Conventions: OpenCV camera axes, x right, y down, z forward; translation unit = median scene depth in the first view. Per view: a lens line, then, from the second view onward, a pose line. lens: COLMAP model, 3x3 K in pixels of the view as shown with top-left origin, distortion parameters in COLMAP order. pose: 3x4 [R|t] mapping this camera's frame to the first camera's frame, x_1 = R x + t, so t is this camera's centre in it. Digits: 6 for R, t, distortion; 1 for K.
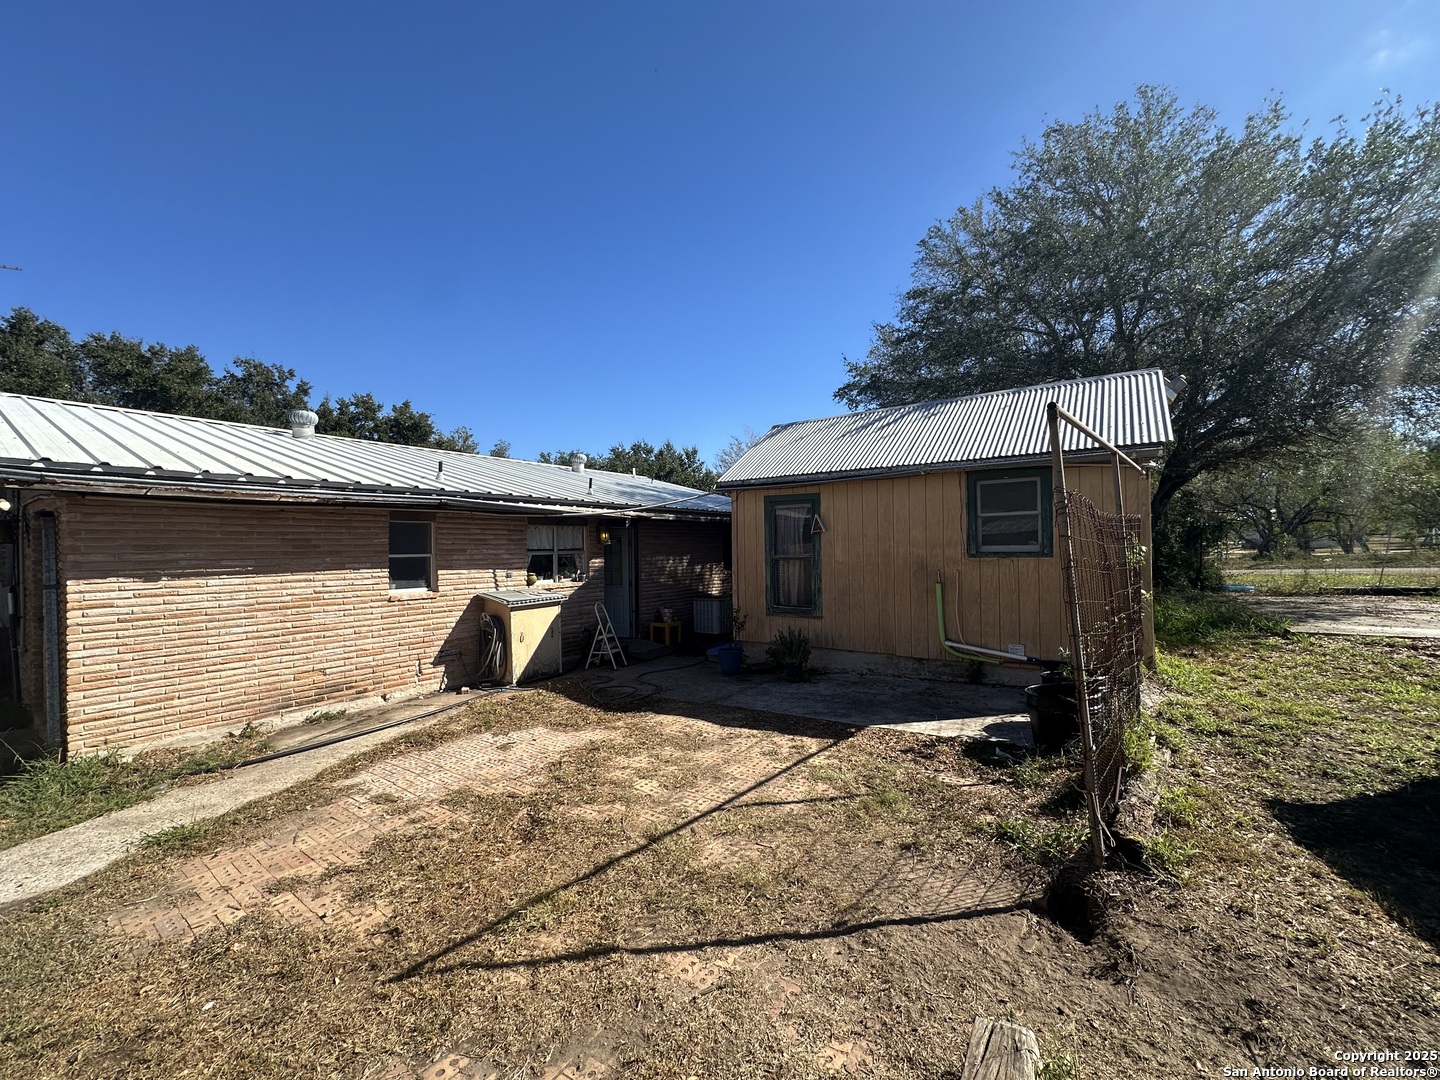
lens RADIAL K [[575.3, 0, 720.0], [0, 575.3, 540.0], [0, 0, 1]] dist [-0.004626, 0.000655]
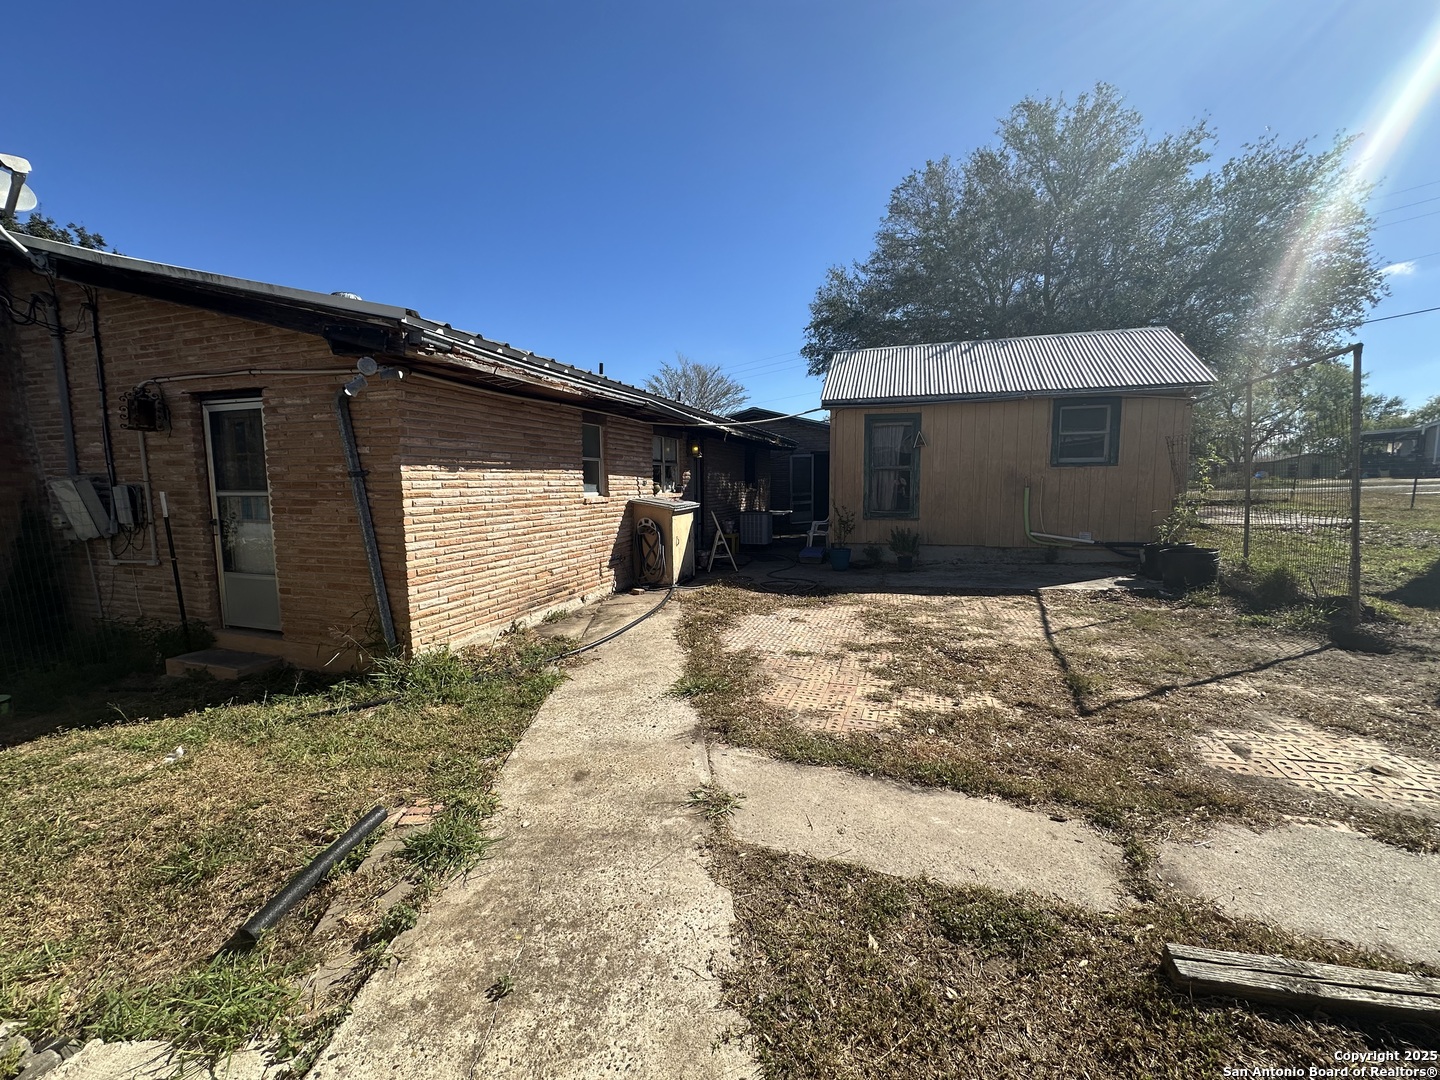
lens RADIAL K [[575.3, 0, 720.0], [0, 575.3, 540.0], [0, 0, 1]] dist [-0.004626, 0.000655]
pose [[0.956038, -0.023225, 0.292321, -0.698459], [-0.009236, 0.993979, 0.109179, 0.063468], [-0.293096, -0.107080, 0.950068, -0.022074]]
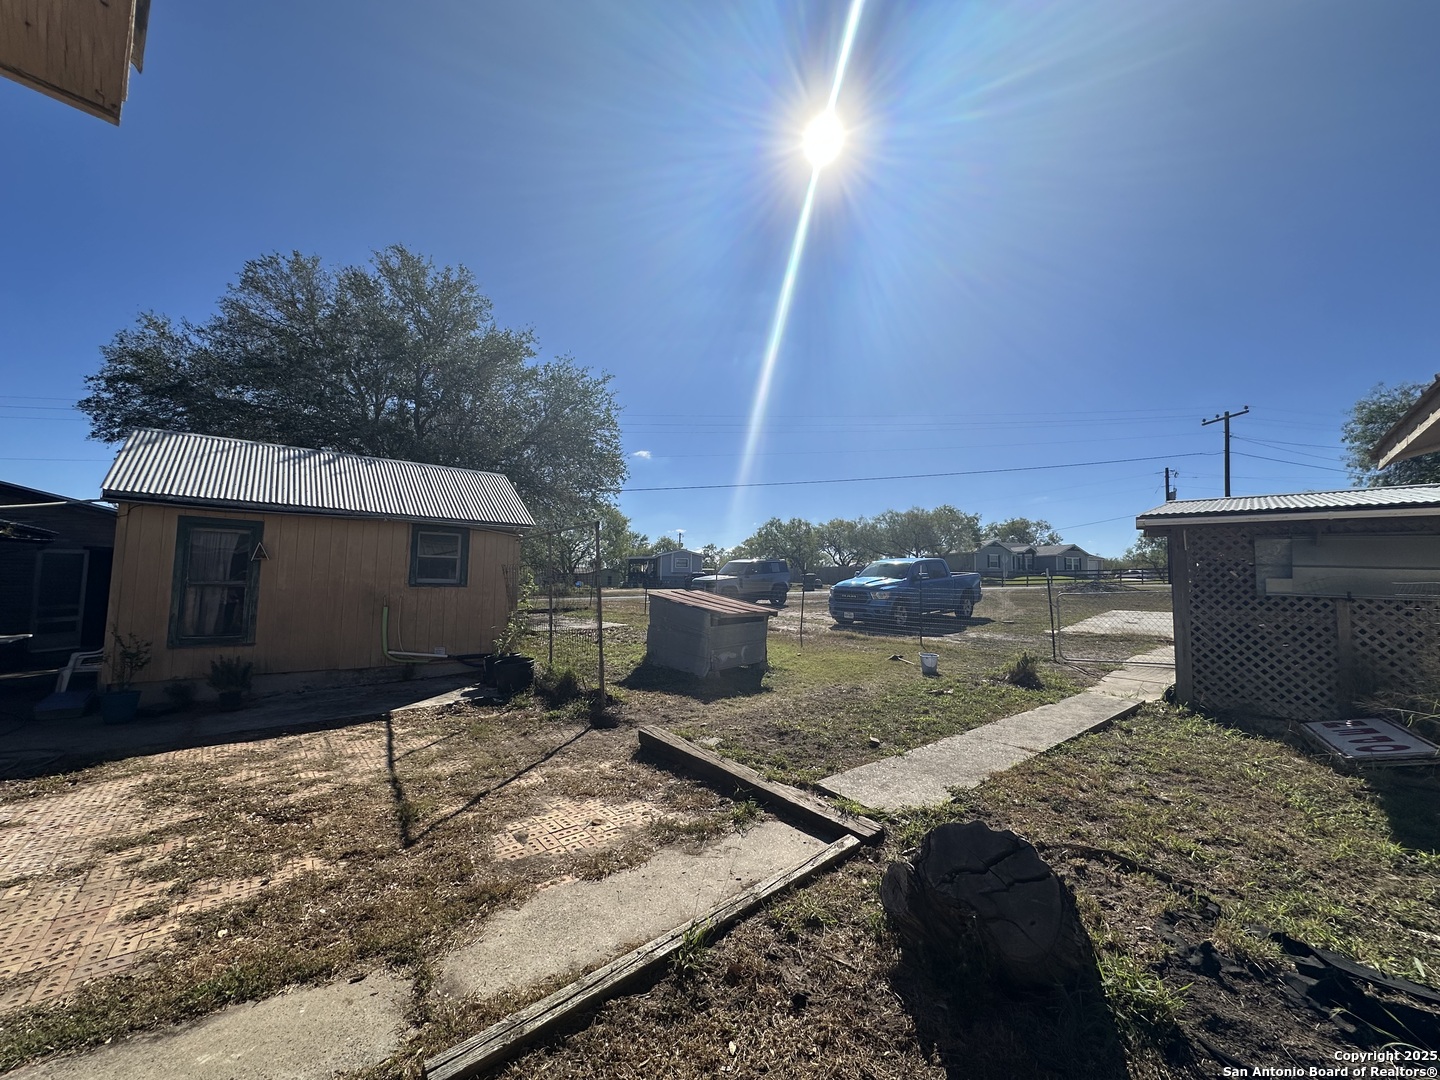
lens RADIAL K [[575.3, 0, 720.0], [0, 575.3, 540.0], [0, 0, 1]] dist [-0.004626, 0.000655]
pose [[0.281911, 0.095667, 0.954659, -0.706158], [-0.035085, 0.995379, -0.089387, 0.017474], [-0.958799, -0.008295, 0.283965, -0.088419]]
